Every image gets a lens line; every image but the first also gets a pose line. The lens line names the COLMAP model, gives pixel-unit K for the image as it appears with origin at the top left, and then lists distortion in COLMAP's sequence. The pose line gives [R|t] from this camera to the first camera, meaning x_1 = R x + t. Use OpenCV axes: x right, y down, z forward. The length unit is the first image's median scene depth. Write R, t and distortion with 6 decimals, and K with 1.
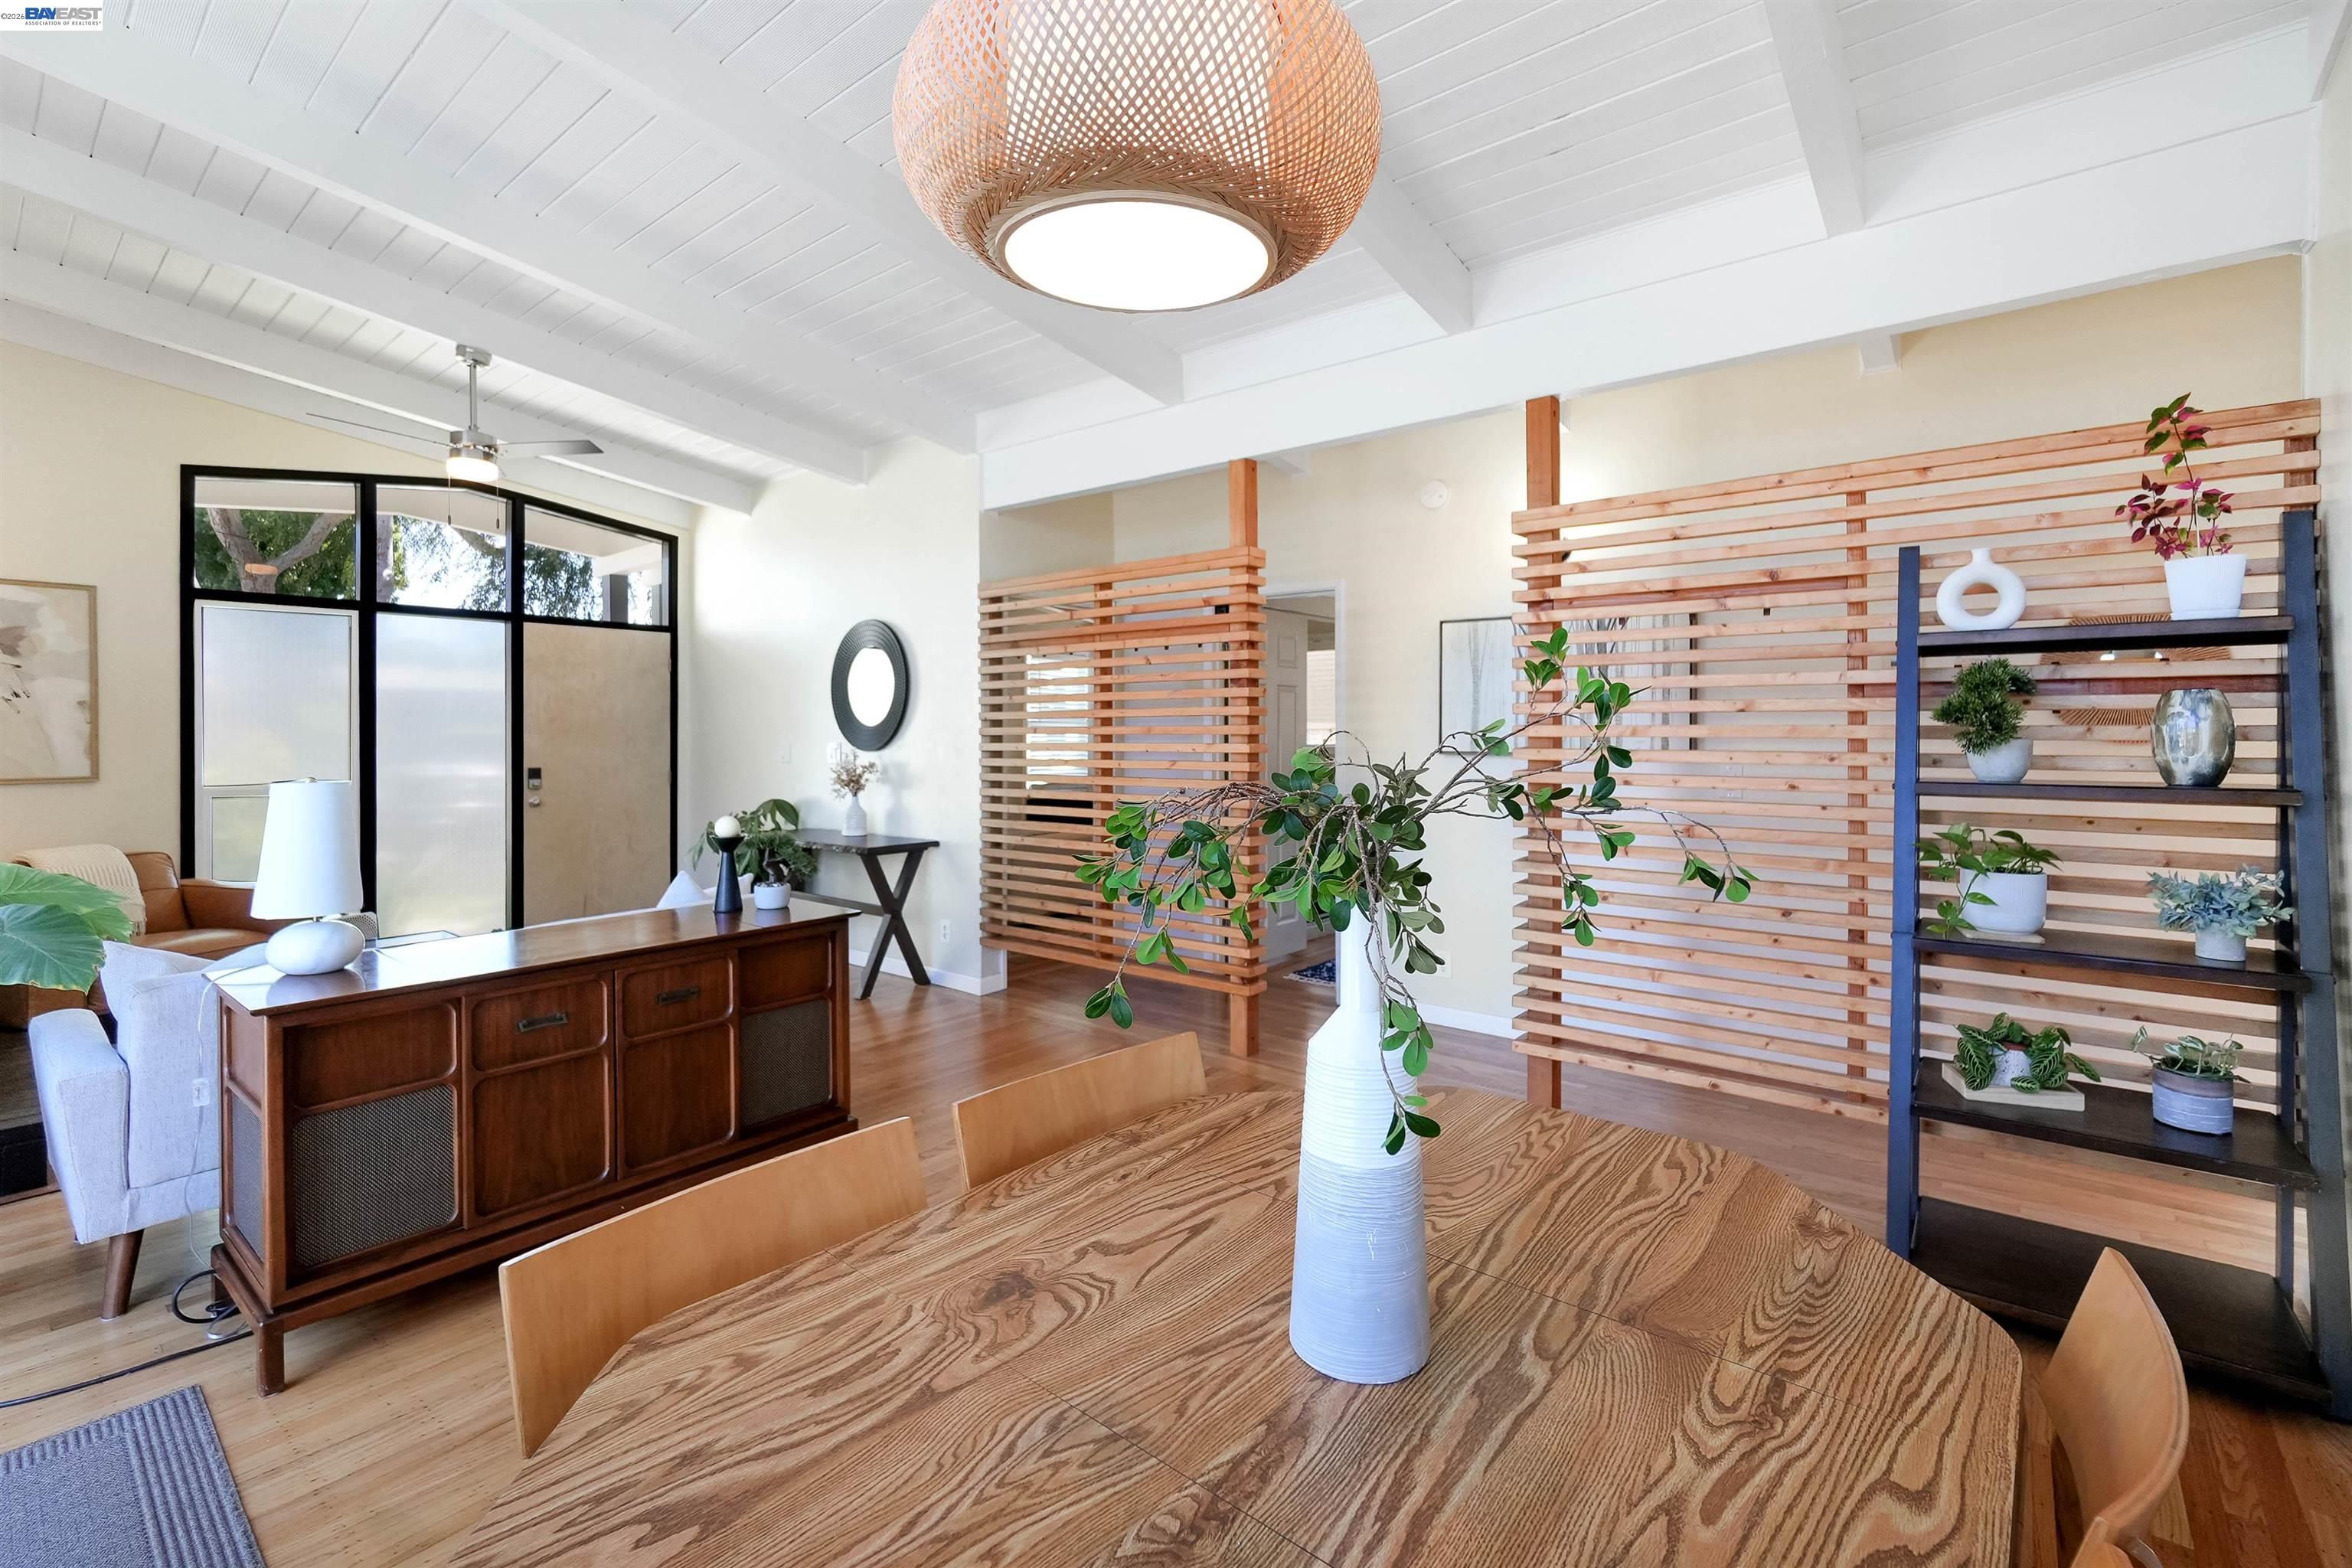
lens RADIAL K [[990.6, 0, 1180.5], [0, 990.6, 737.3], [0, 0, 1]] dist [-0.000549, -0.000058]
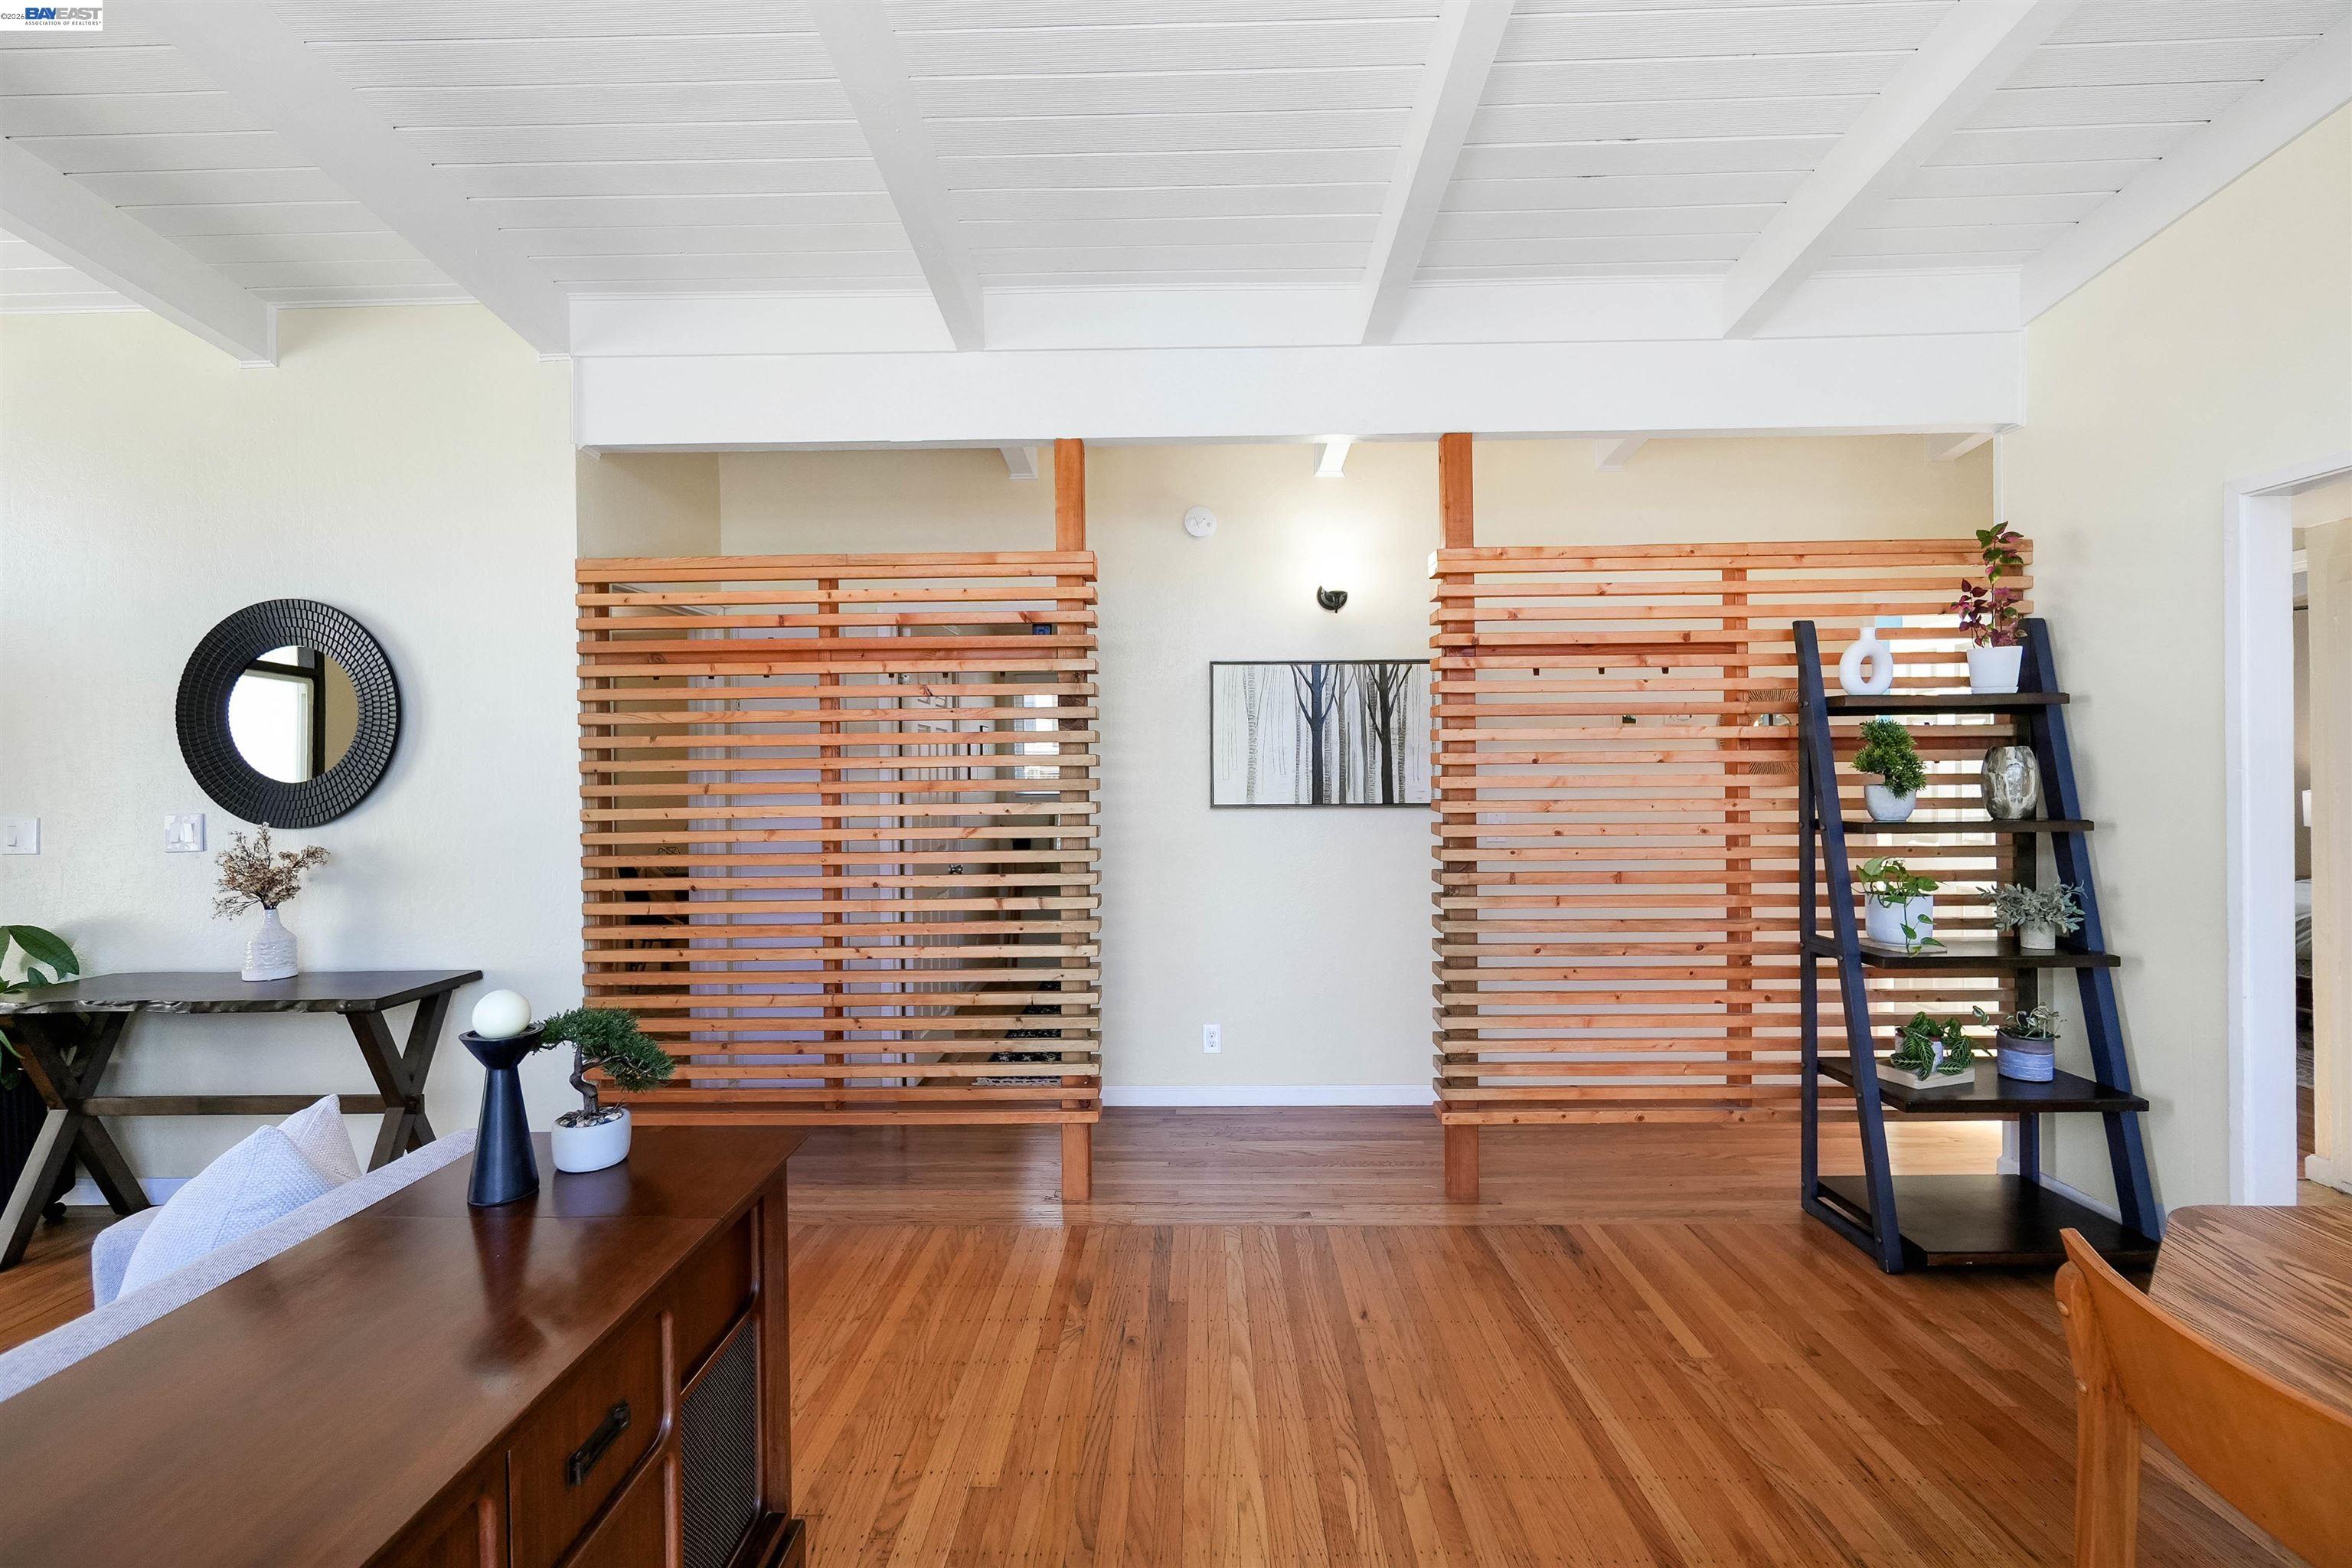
lens RADIAL K [[1029.1, 0, 1173.7], [0, 1029.1, 777.4], [0, 0, 1]] dist [-0.006722, 0.005717]
pose [[0.799799, -0.006151, 0.600236, -0.443429], [0.013401, 0.999881, -0.007610, -0.006935], [-0.600118, 0.014130, 0.799787, 0.366566]]
